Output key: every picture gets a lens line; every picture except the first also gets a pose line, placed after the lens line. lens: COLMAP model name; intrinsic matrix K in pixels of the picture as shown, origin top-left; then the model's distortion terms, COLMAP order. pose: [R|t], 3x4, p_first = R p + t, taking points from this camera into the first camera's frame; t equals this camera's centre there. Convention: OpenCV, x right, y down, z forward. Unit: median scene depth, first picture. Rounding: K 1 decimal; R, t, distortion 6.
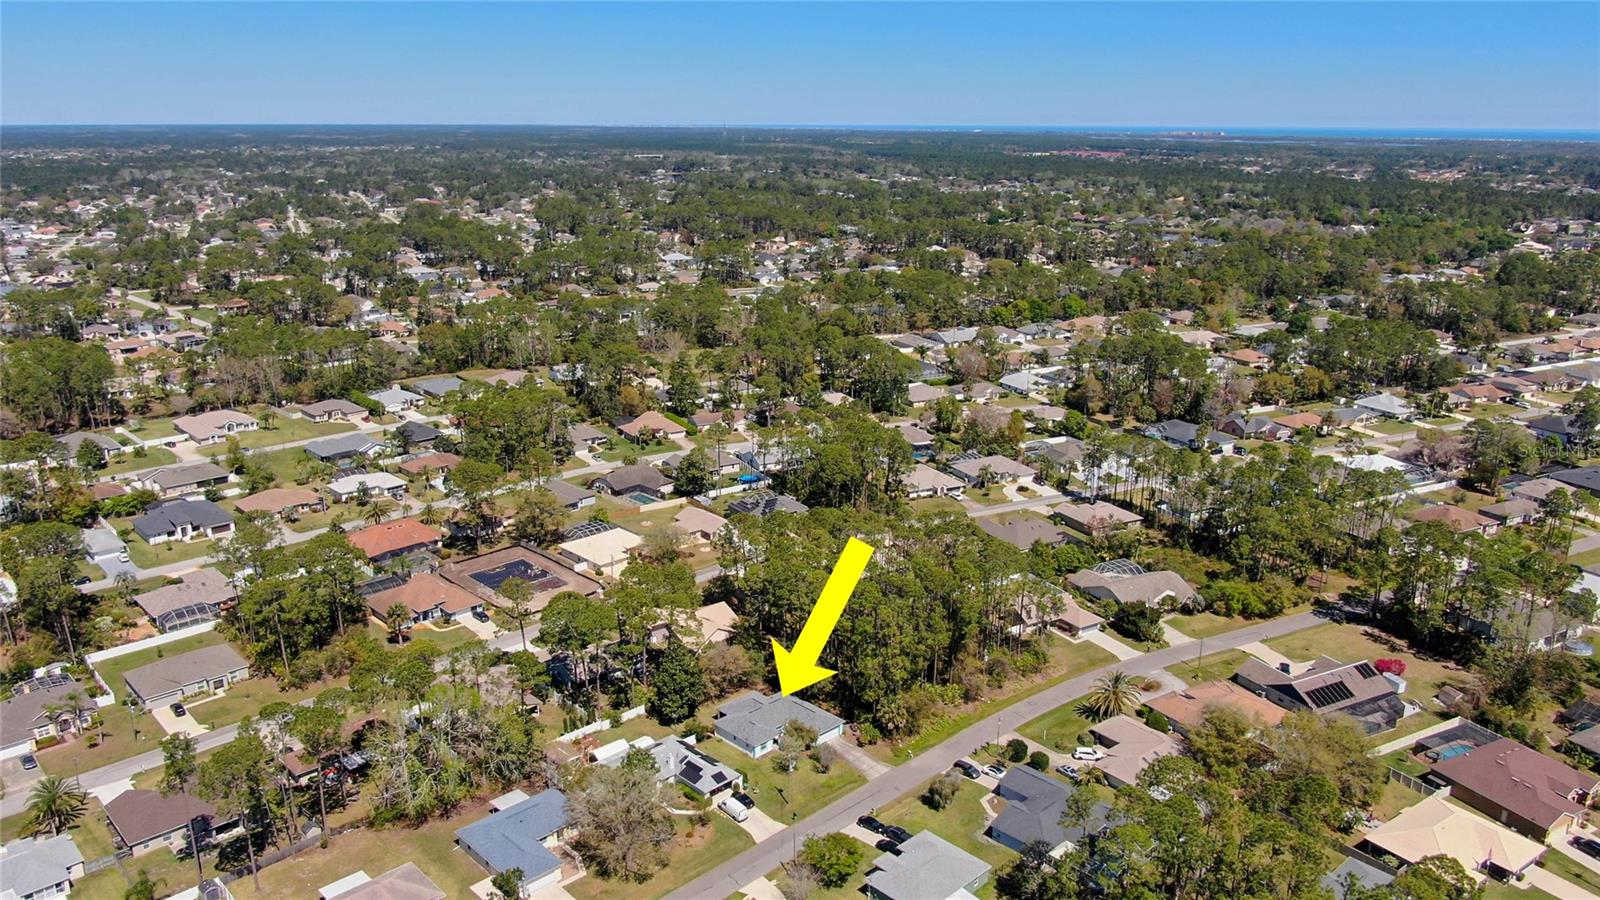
lens RADIAL K [[1157.4, 0, 802.2], [0, 1157.4, 455.5], [0, 0, 1]] dist [-0.018373, 0.002893]
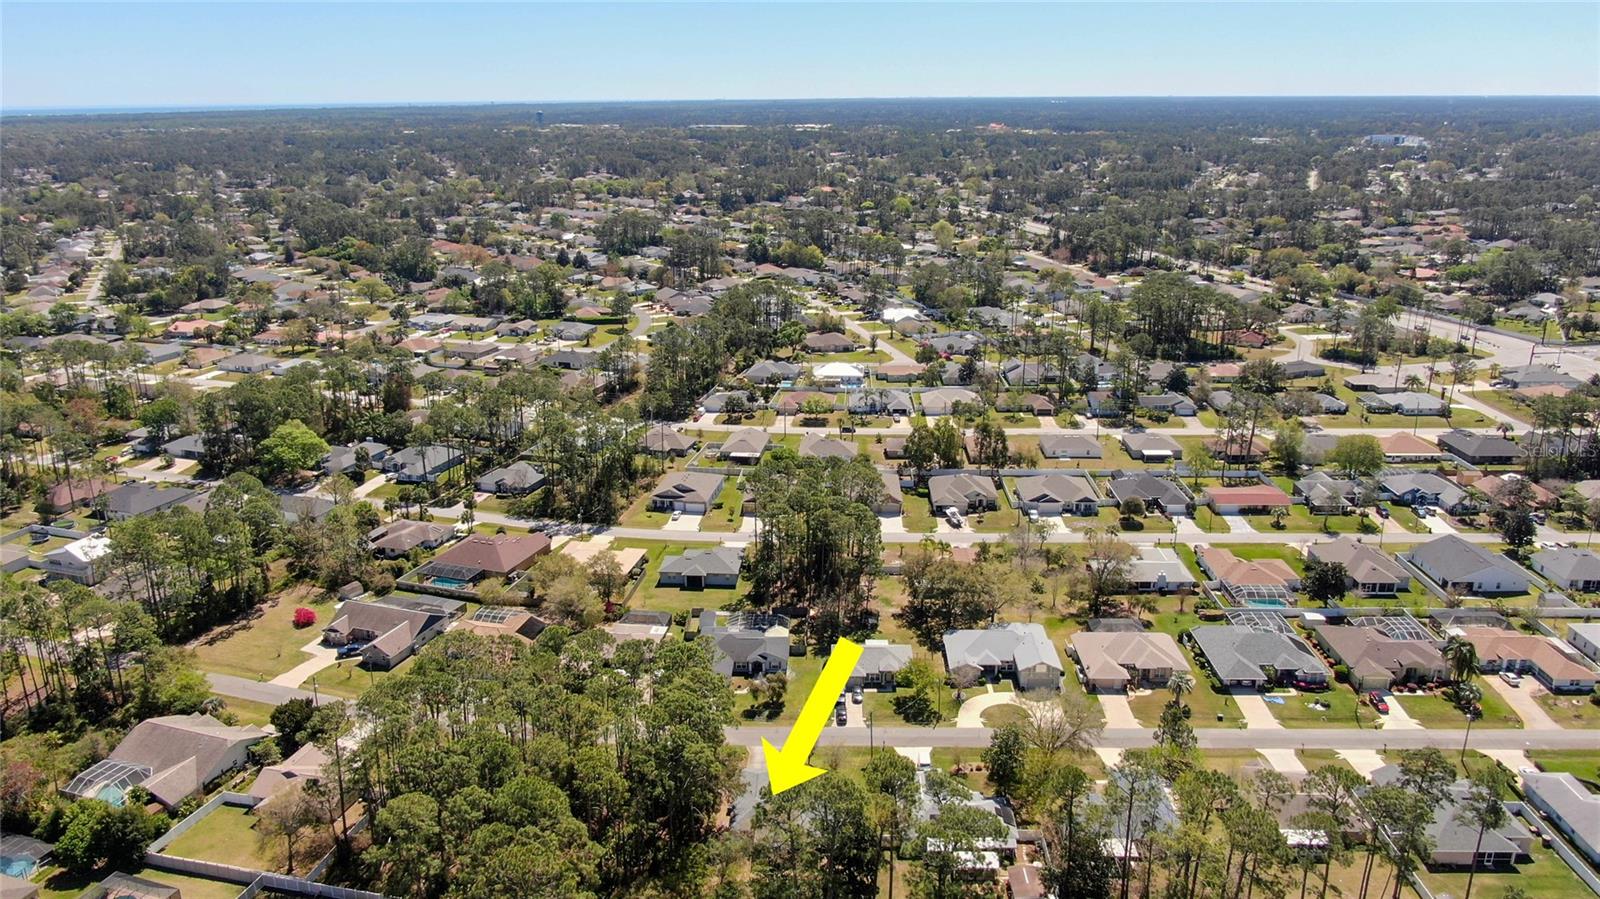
lens RADIAL K [[1149.4, 0, 803.2], [0, 1149.4, 449.0], [0, 0, 1]] dist [-0.017827, 0.002299]
pose [[-0.698815, -0.211052, 0.683458, -0.351427], [0.202920, 0.857735, 0.472349, -0.249724], [-0.685916, 0.468772, -0.556572, 0.849738]]
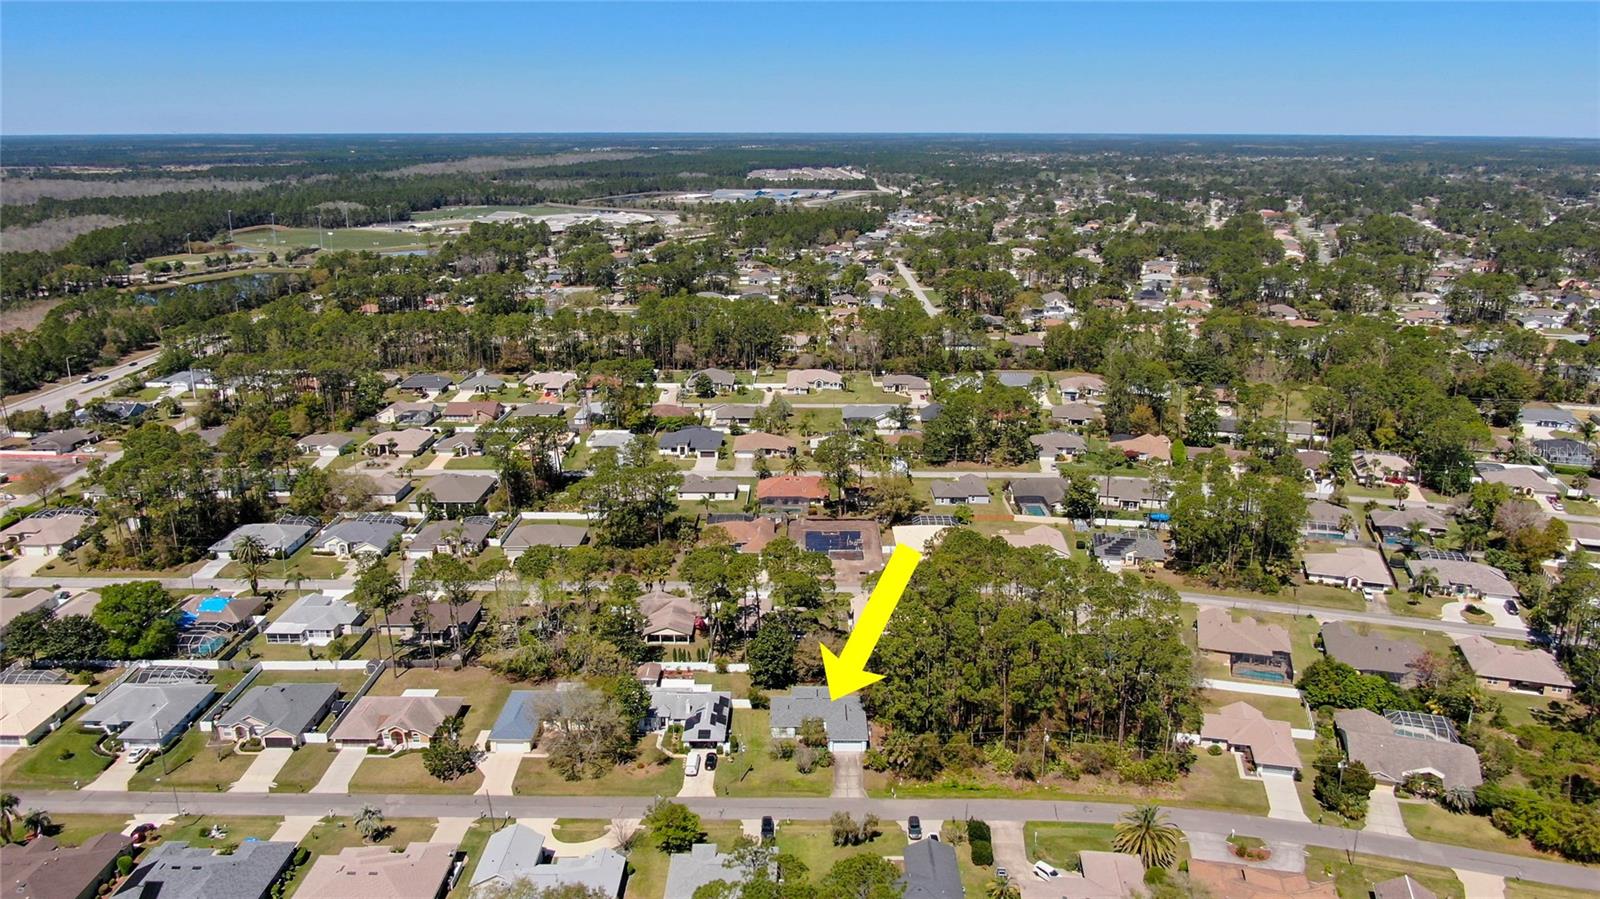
lens RADIAL K [[1149.4, 0, 803.2], [0, 1149.4, 449.0], [0, 0, 1]] dist [-0.017827, 0.002299]
pose [[0.713832, 0.186532, -0.675018, 0.385579], [-0.193708, 0.978860, 0.065648, -0.041327], [0.672994, 0.083895, 0.734875, 0.142403]]
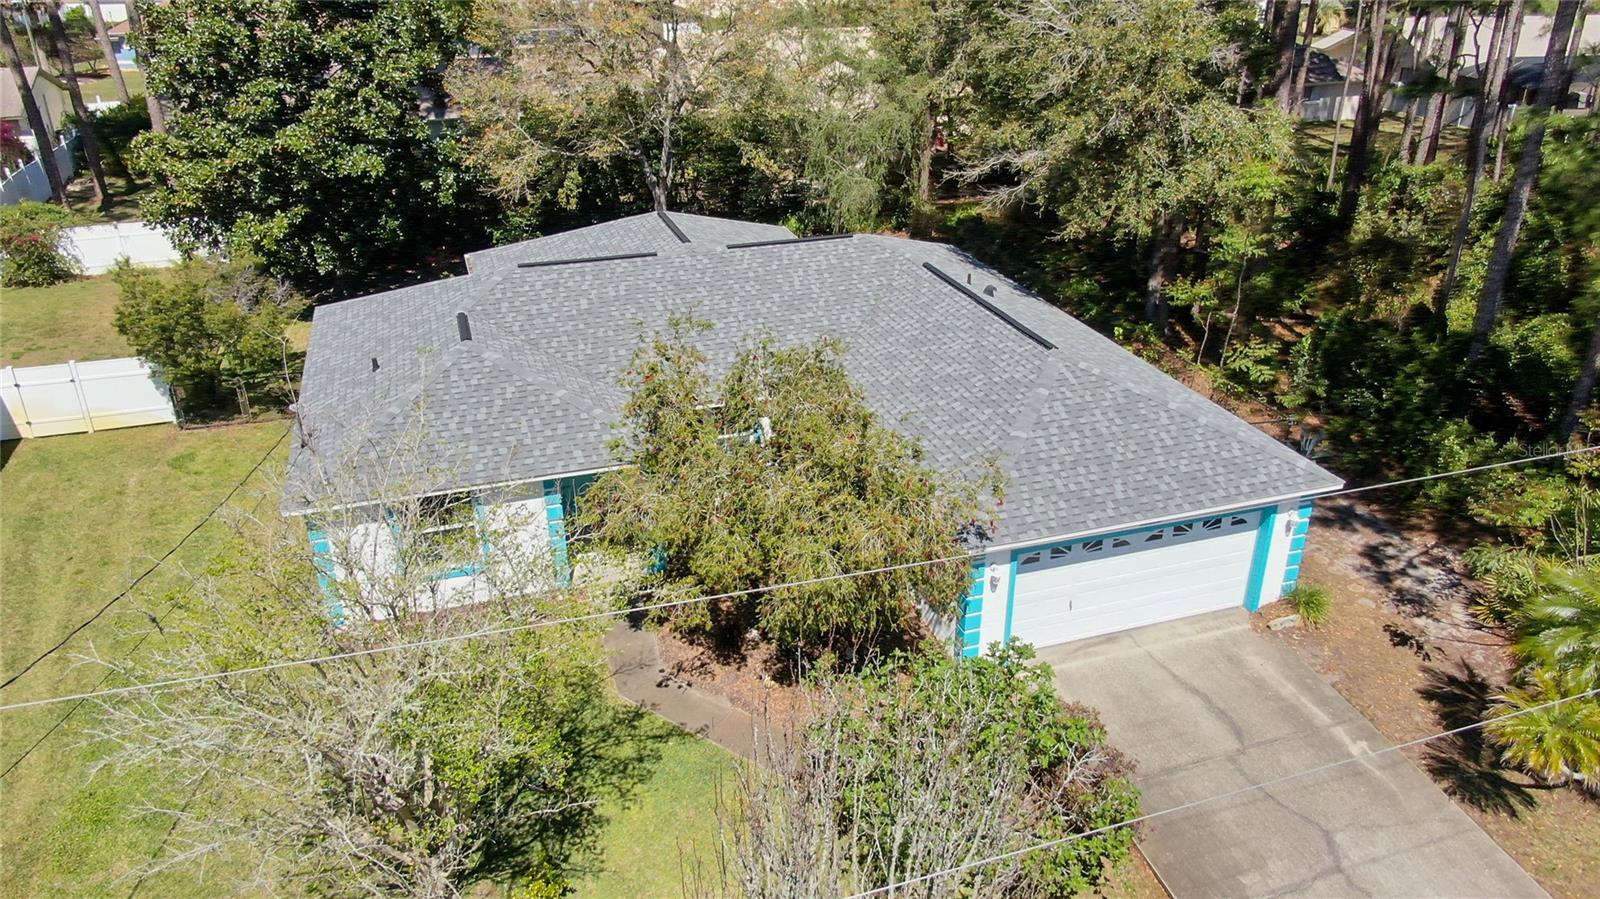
lens RADIAL K [[1149.4, 0, 803.2], [0, 1149.4, 449.0], [0, 0, 1]] dist [-0.017827, 0.002299]
pose [[0.898486, 0.184976, -0.398128, 0.021814], [-0.118038, 0.975290, 0.186750, 0.135235], [0.422835, -0.120798, 0.898119, 0.564967]]
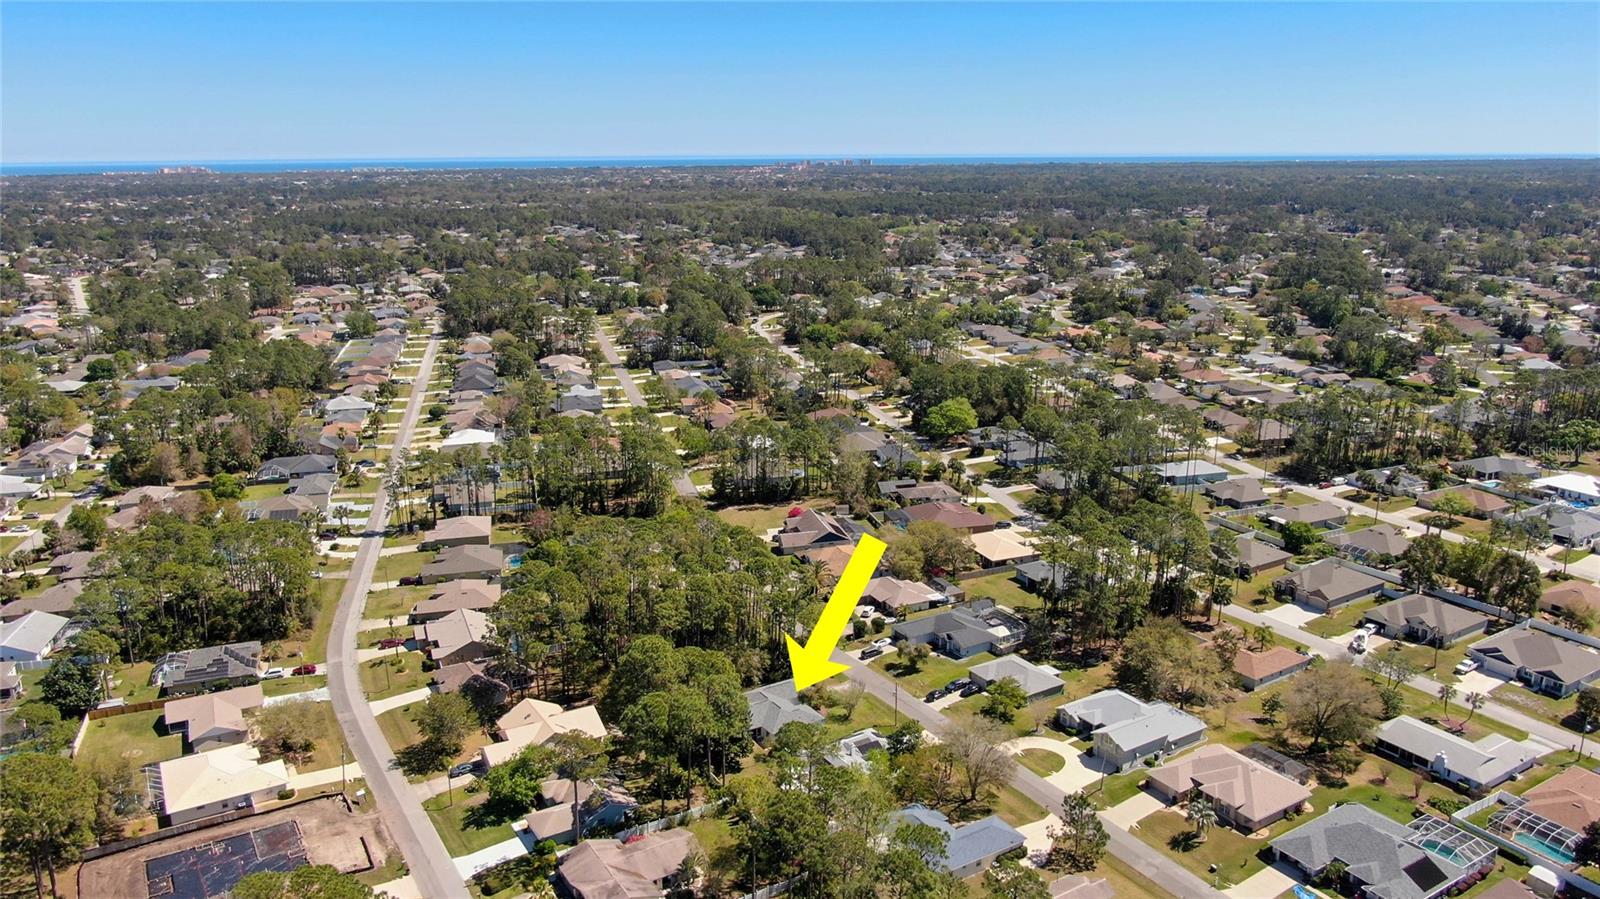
lens RADIAL K [[1149.4, 0, 803.2], [0, 1149.4, 449.0], [0, 0, 1]] dist [-0.017827, 0.002299]
pose [[0.215871, -0.250385, 0.943773, -0.606546], [0.278903, 0.942105, 0.186149, -0.117542], [-0.935742, 0.223037, 0.273207, 0.404237]]
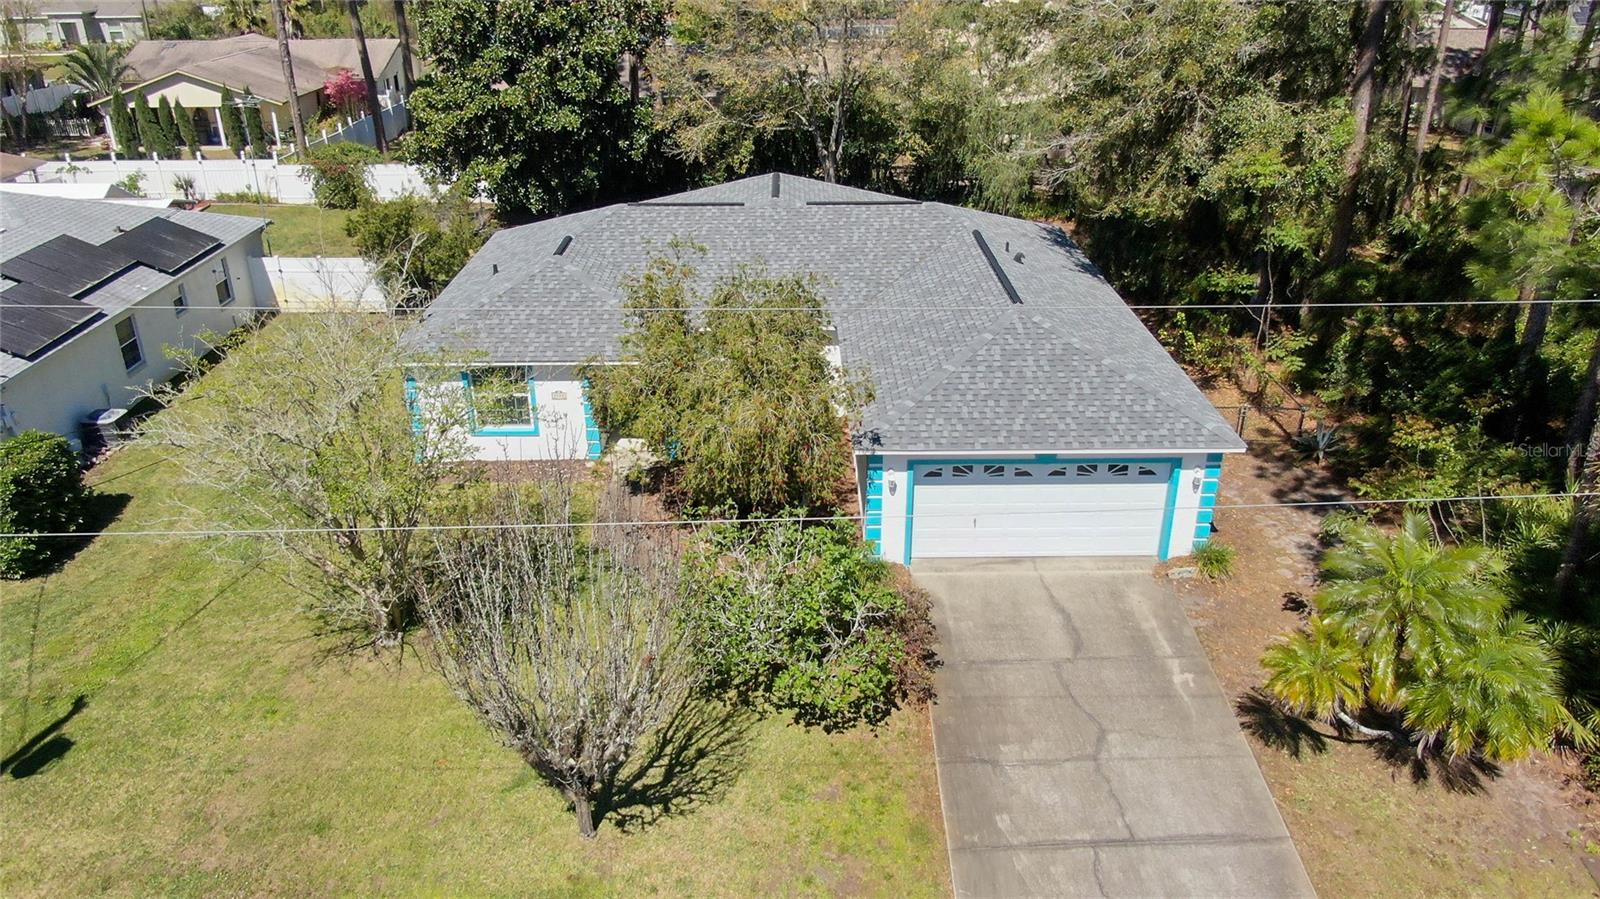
lens RADIAL K [[1149.4, 0, 803.2], [0, 1149.4, 449.0], [0, 0, 1]] dist [-0.017827, 0.002299]
pose [[0.724751, 0.290793, -0.624640, 0.046154], [-0.188524, 0.955672, 0.226162, 0.135130], [0.662718, -0.046152, 0.747446, 0.566514]]
